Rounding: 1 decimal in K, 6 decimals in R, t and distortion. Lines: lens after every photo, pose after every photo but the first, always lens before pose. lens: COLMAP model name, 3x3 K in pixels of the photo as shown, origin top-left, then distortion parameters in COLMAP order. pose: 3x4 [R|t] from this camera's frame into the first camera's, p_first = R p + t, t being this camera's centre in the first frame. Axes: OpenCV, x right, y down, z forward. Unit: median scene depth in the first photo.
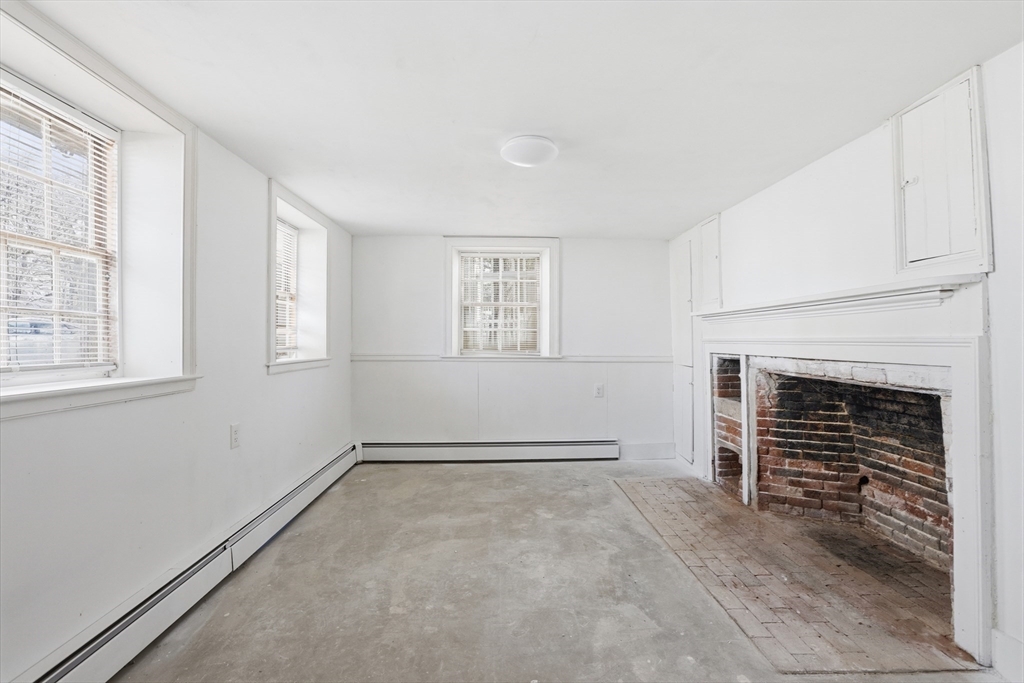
lens RADIAL K [[474.9, 0, 504.4], [0, 474.9, 334.5], [0, 0, 1]] dist [-0.071701, 0.031344]
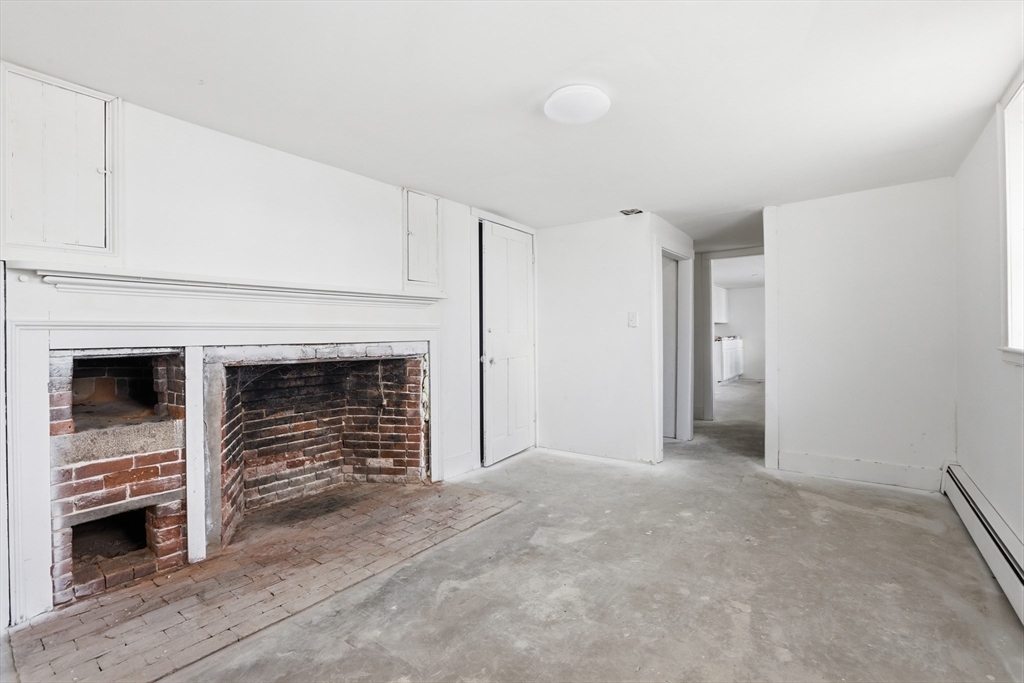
lens RADIAL K [[474.9, 0, 504.4], [0, 474.9, 334.5], [0, 0, 1]] dist [-0.071701, 0.031344]
pose [[-0.784283, 0.012675, 0.620273, -0.345028], [0.006588, 0.999905, -0.012103, 0.047520], [-0.620368, -0.005405, -0.784292, 1.597465]]
